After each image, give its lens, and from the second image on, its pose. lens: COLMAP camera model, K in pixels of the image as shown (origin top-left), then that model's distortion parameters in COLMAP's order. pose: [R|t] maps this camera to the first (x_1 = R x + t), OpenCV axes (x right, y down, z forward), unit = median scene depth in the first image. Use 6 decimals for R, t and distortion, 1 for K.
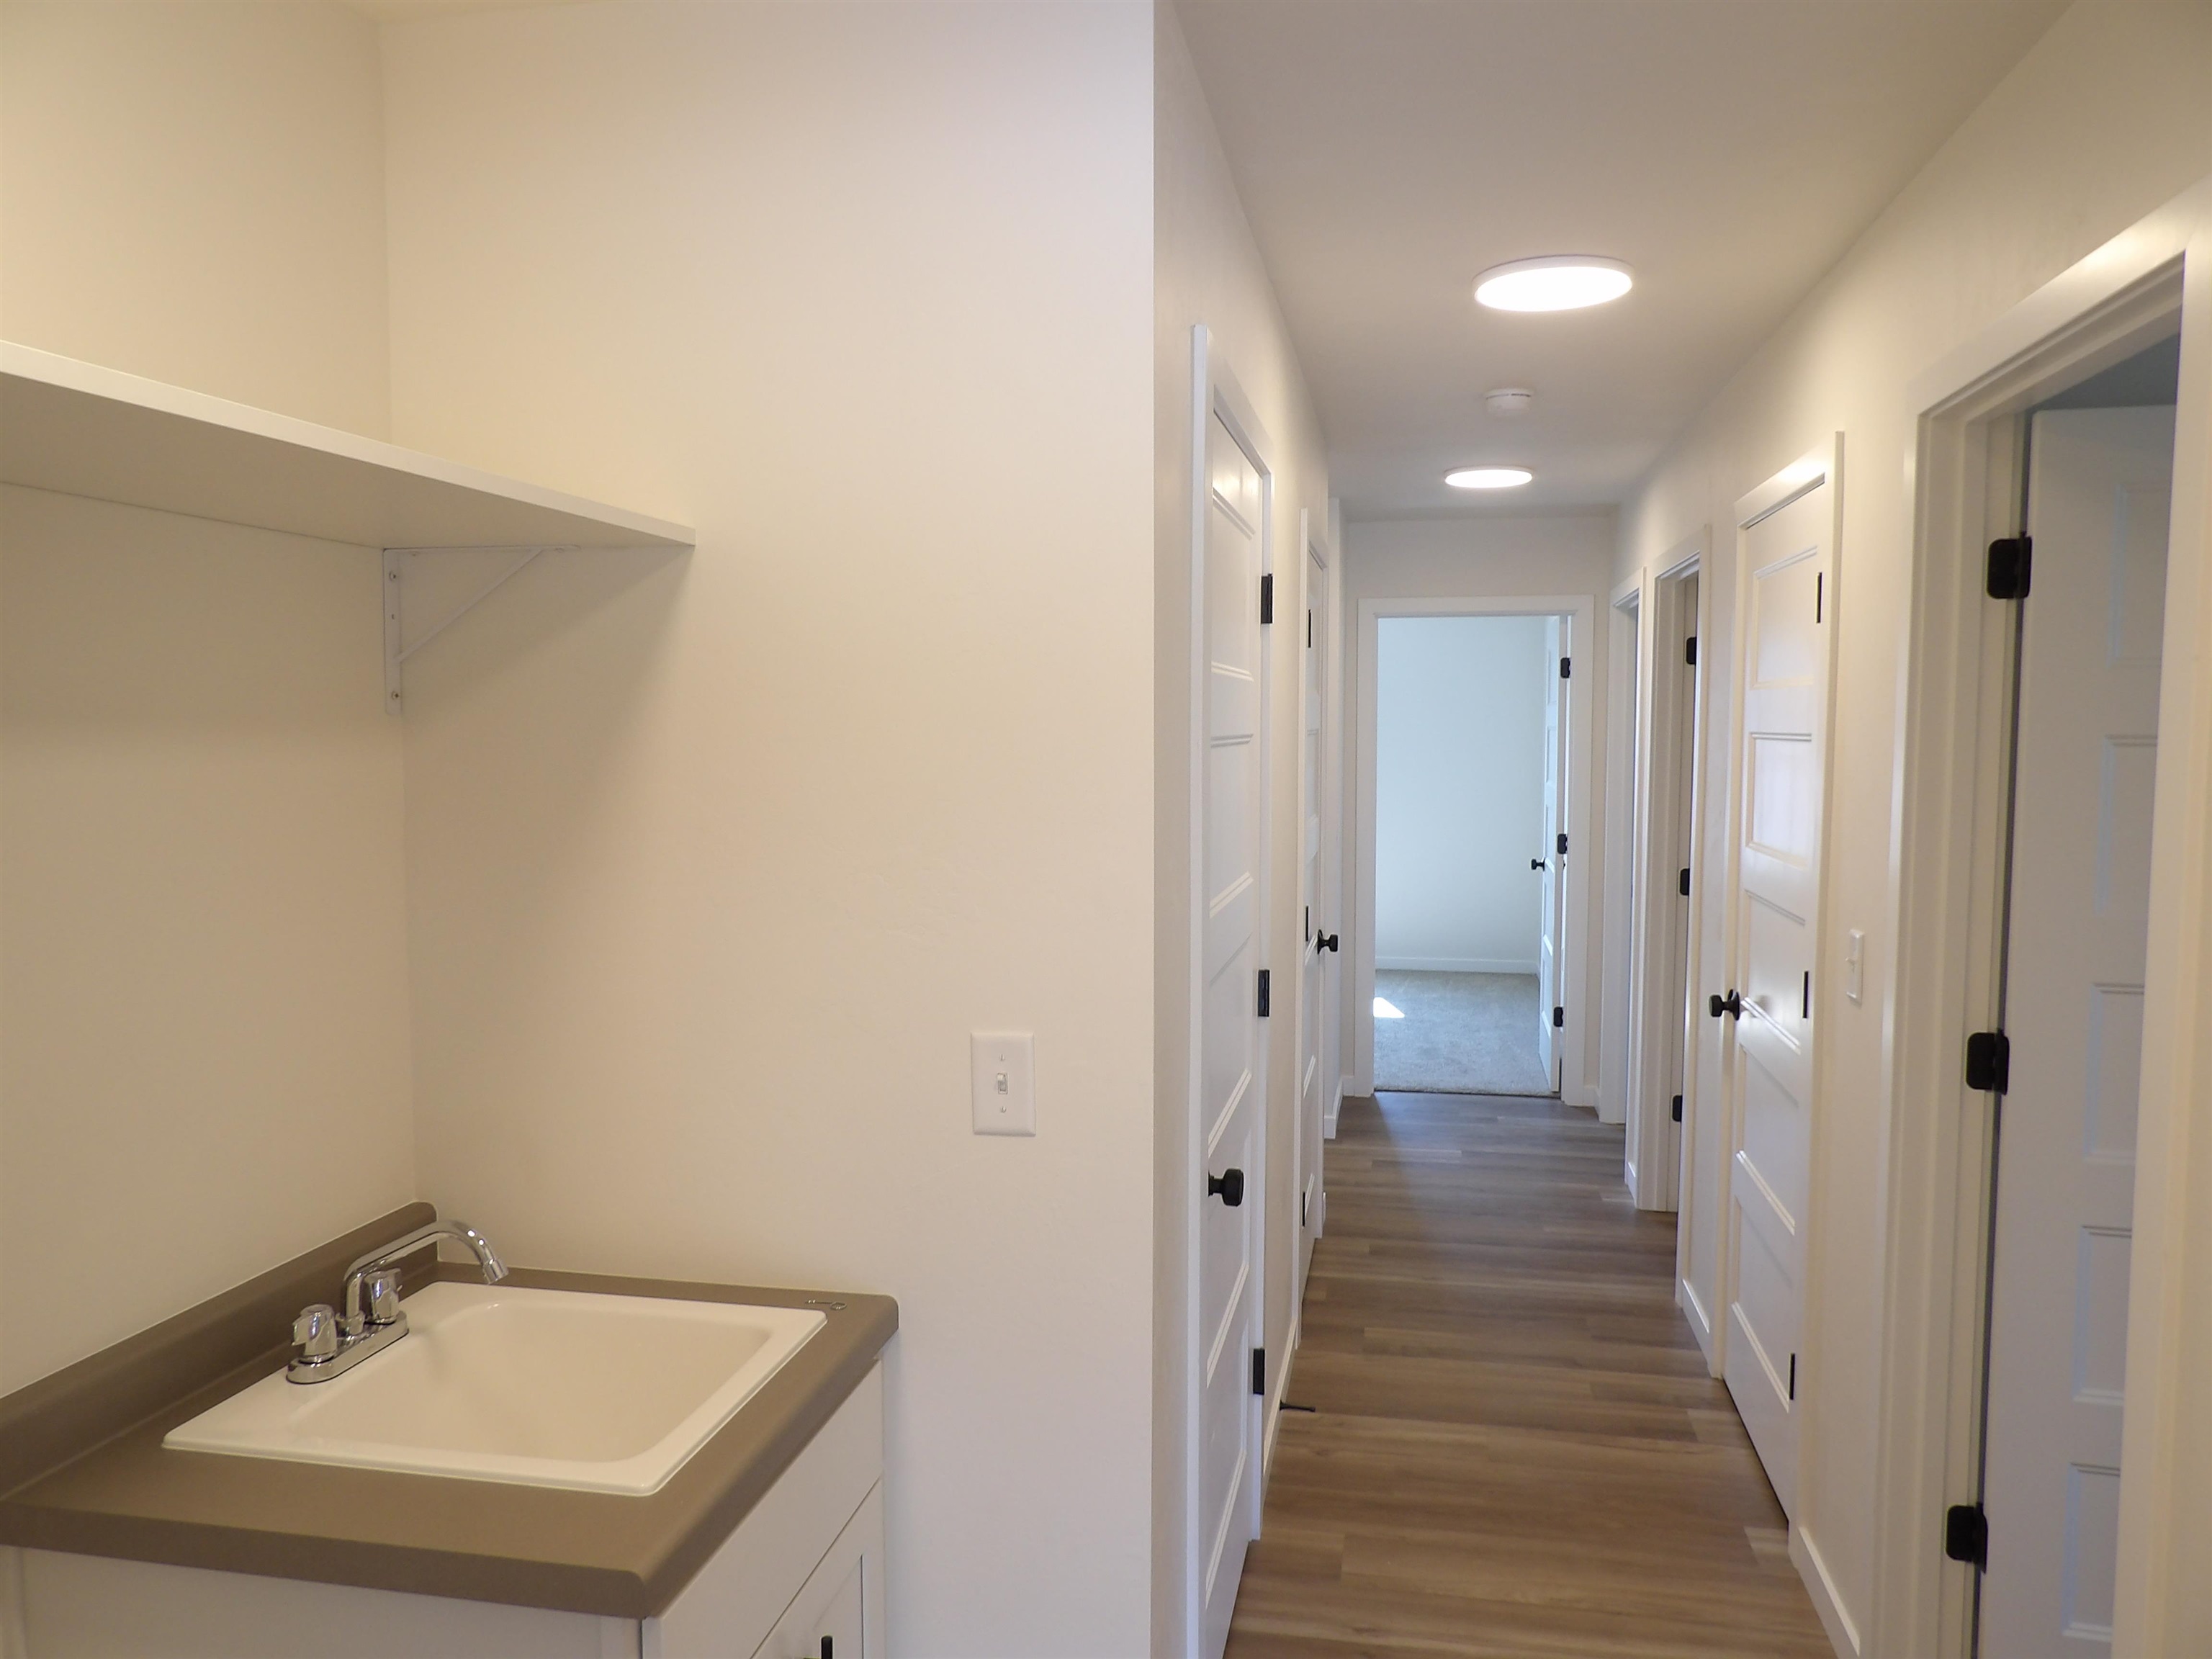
lens RADIAL K [[1551.9, 0, 1106.0], [0, 1551.9, 829.5], [0, 0, 1]] dist [-0.036350, 0.044737]
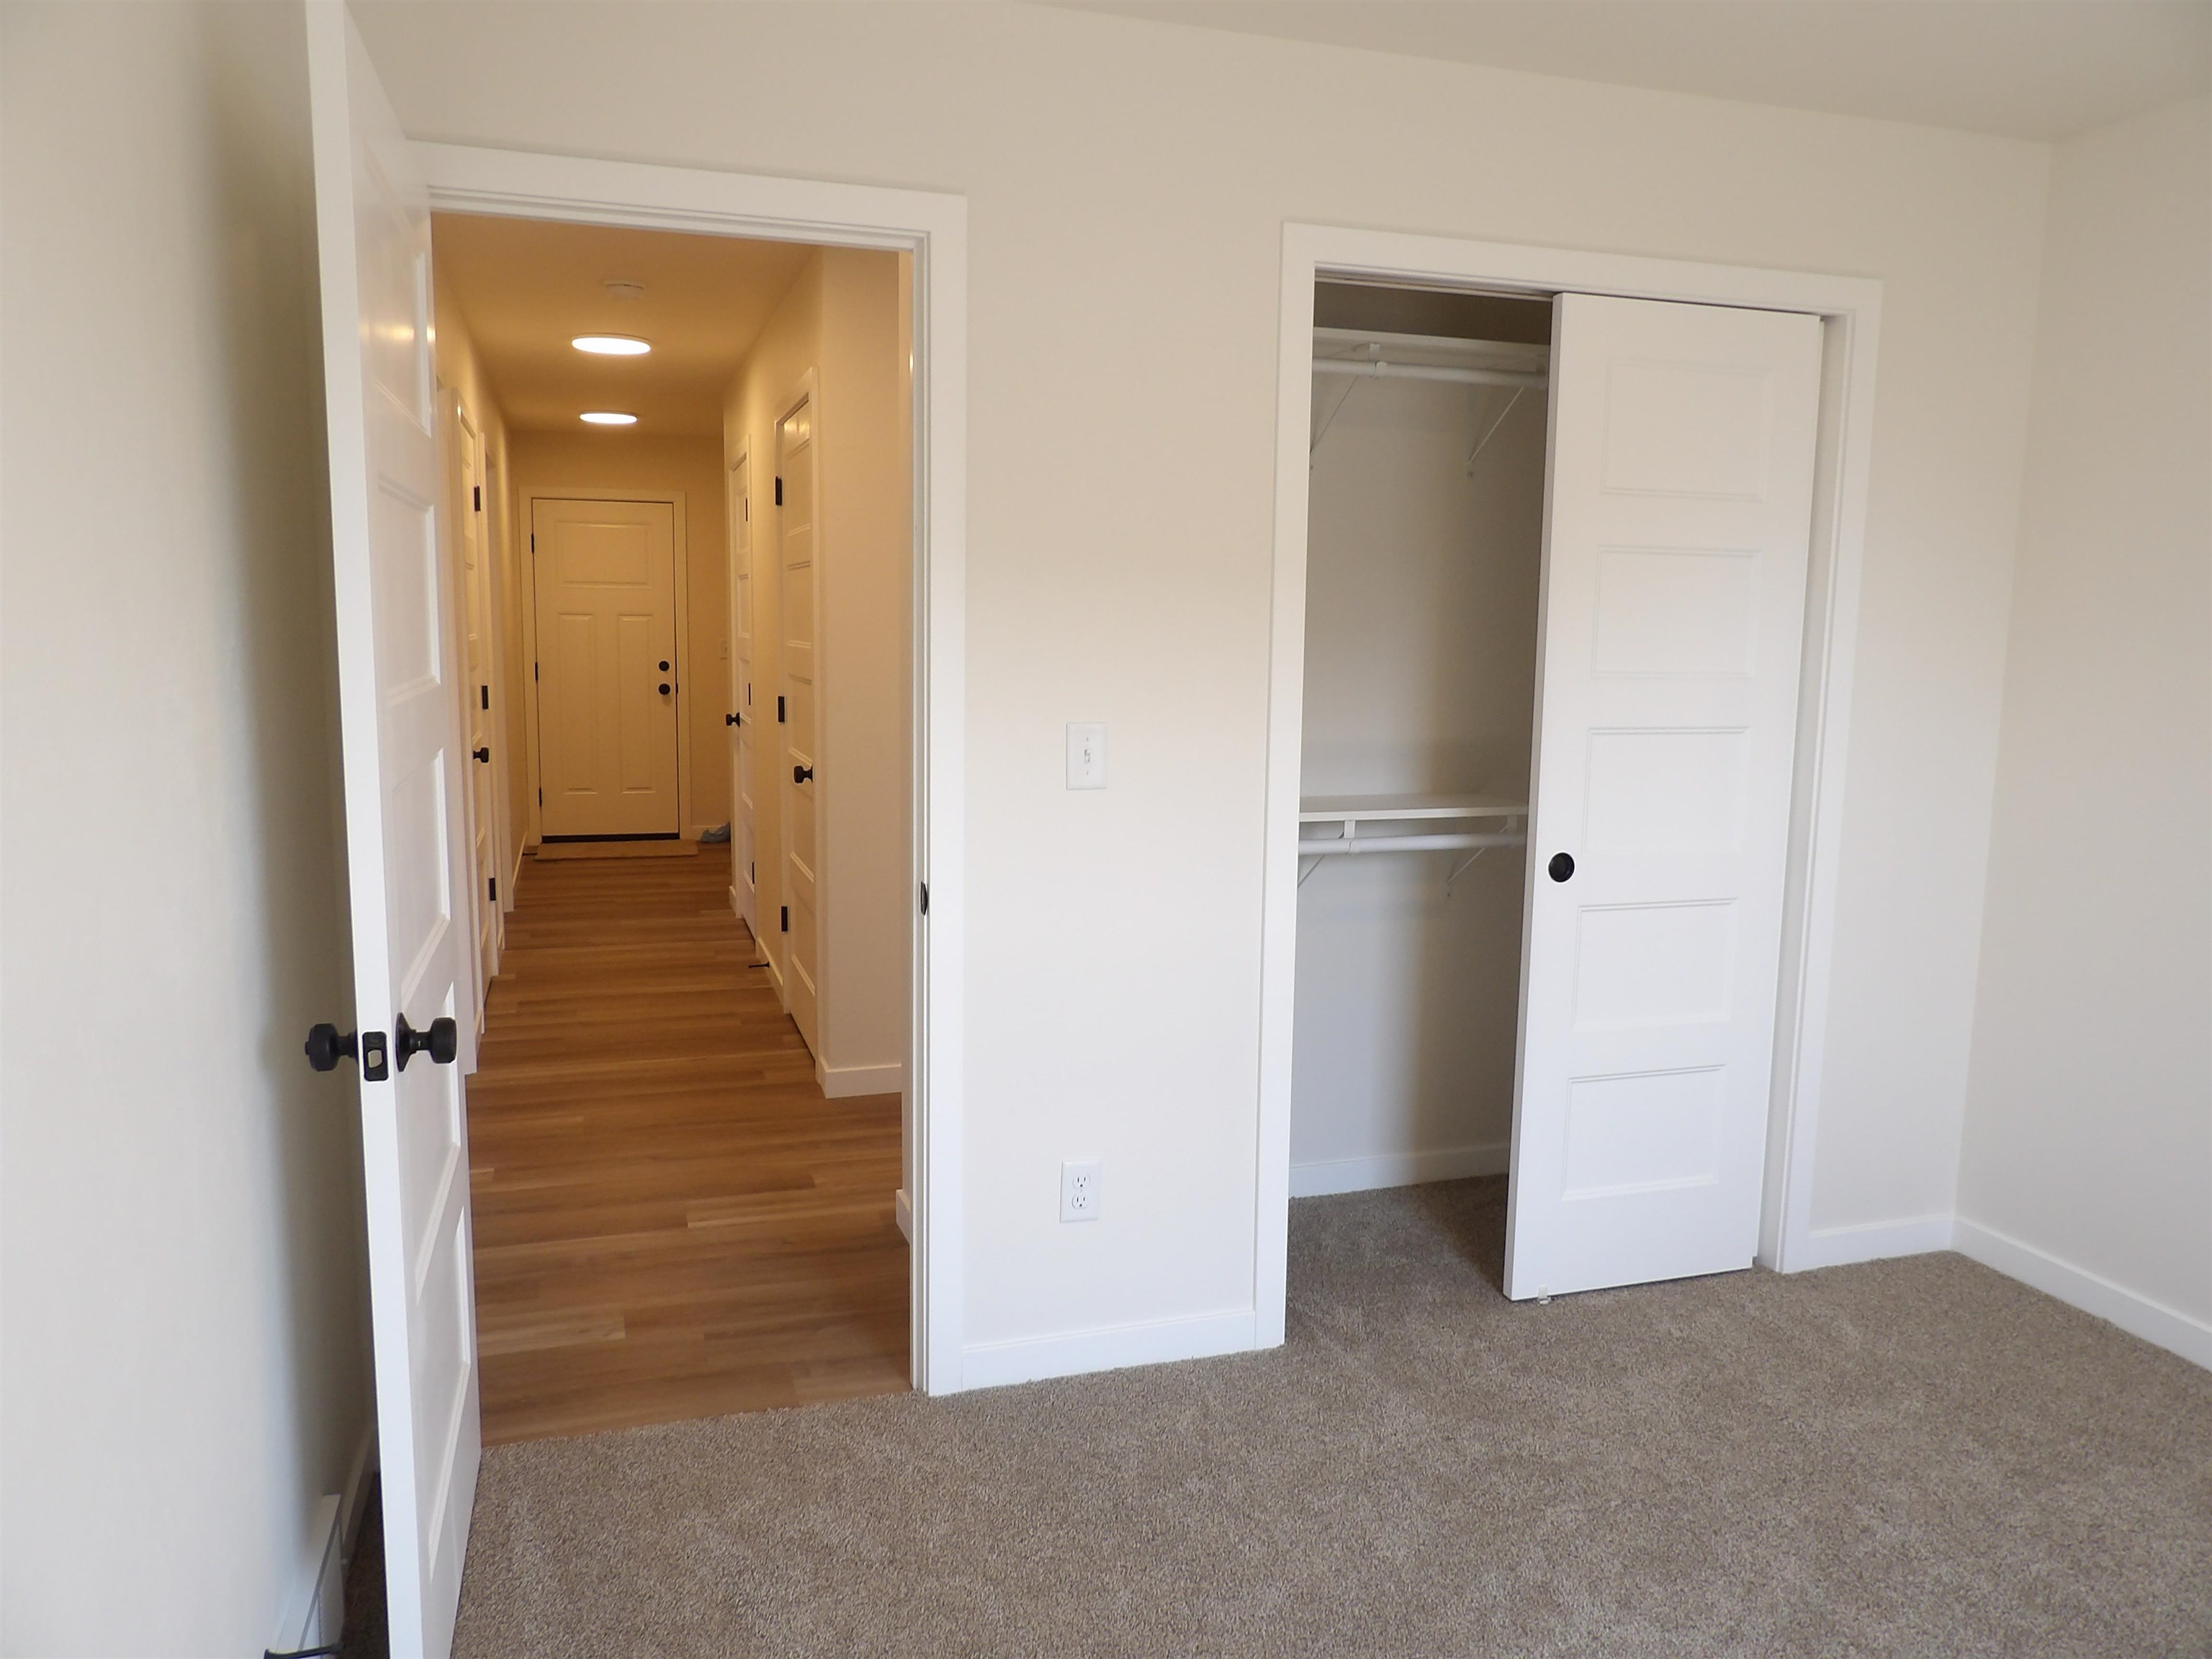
lens RADIAL K [[1551.9, 0, 1106.0], [0, 1551.9, 829.5], [0, 0, 1]] dist [-0.036350, 0.044737]
pose [[-0.865741, 0.055346, -0.497423, 0.628750], [-0.049167, 0.979654, 0.194576, -0.128258], [0.498071, 0.192910, -0.845406, 2.579663]]
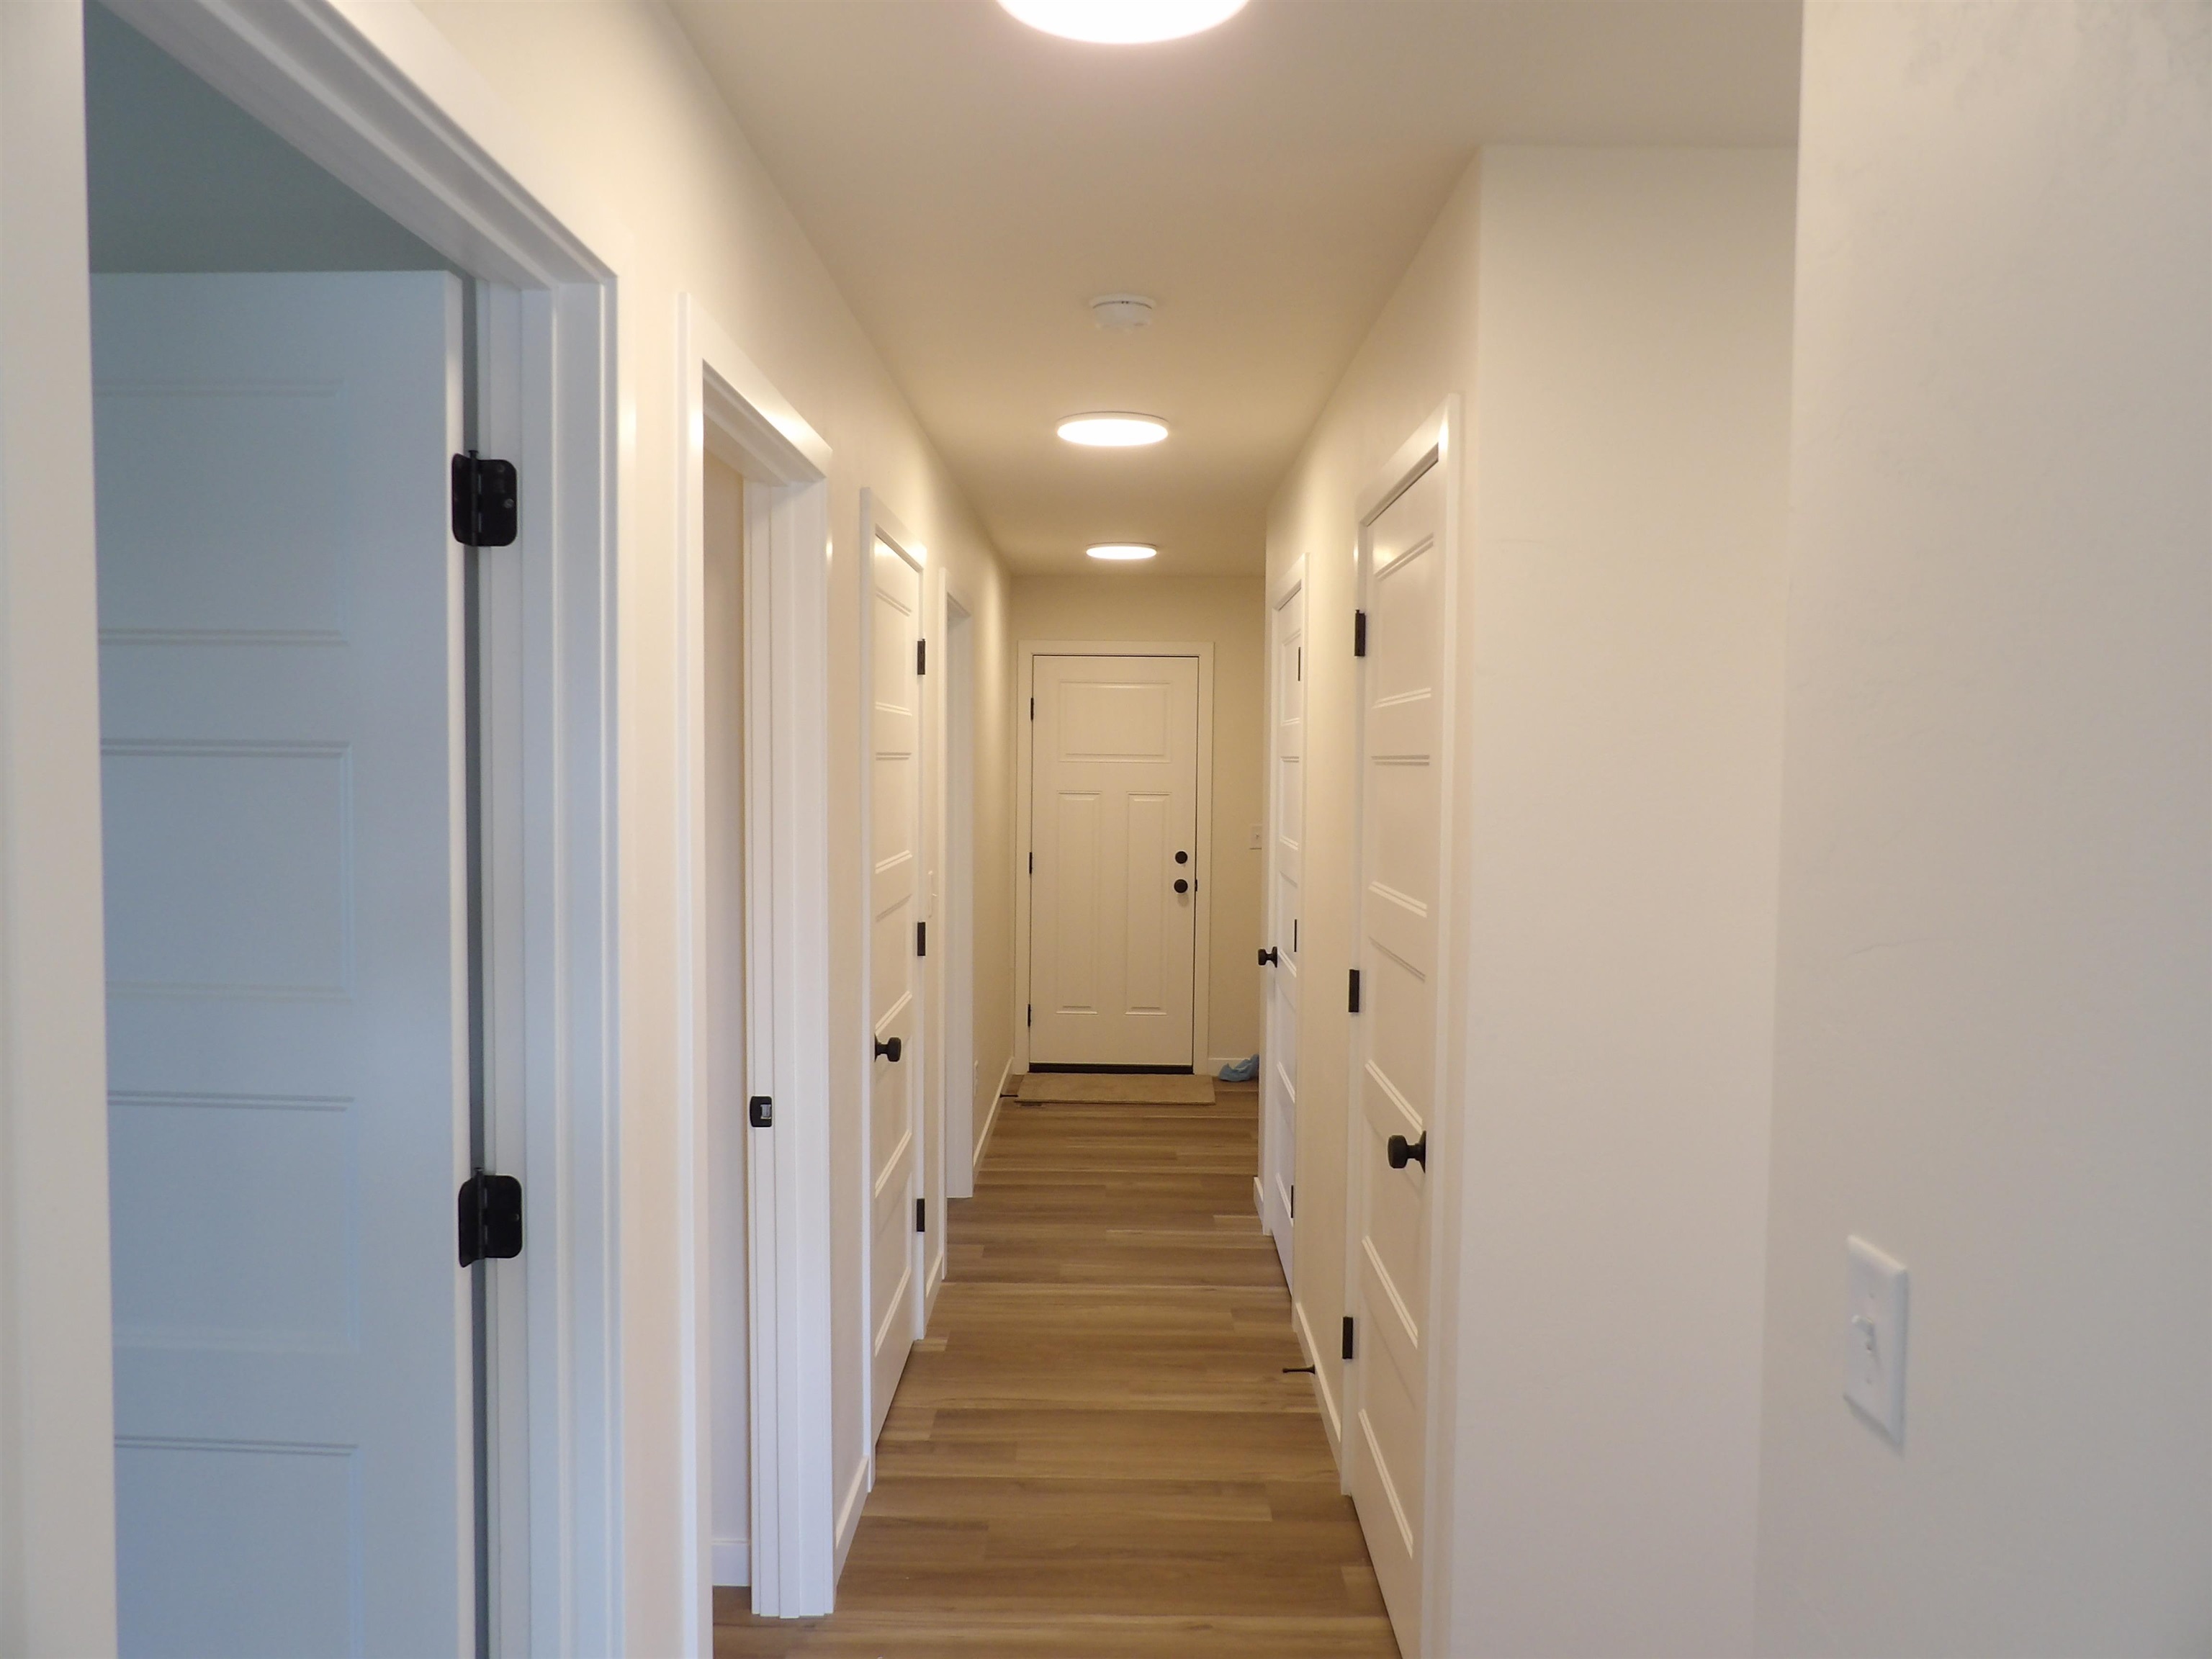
lens RADIAL K [[1551.9, 0, 1106.0], [0, 1551.9, 829.5], [0, 0, 1]] dist [-0.036350, 0.044737]
pose [[-0.981552, -0.001643, -0.191188, 0.461008], [-0.023699, 0.993297, 0.113134, -0.126905], [0.189720, 0.115578, -0.975012, 1.967022]]
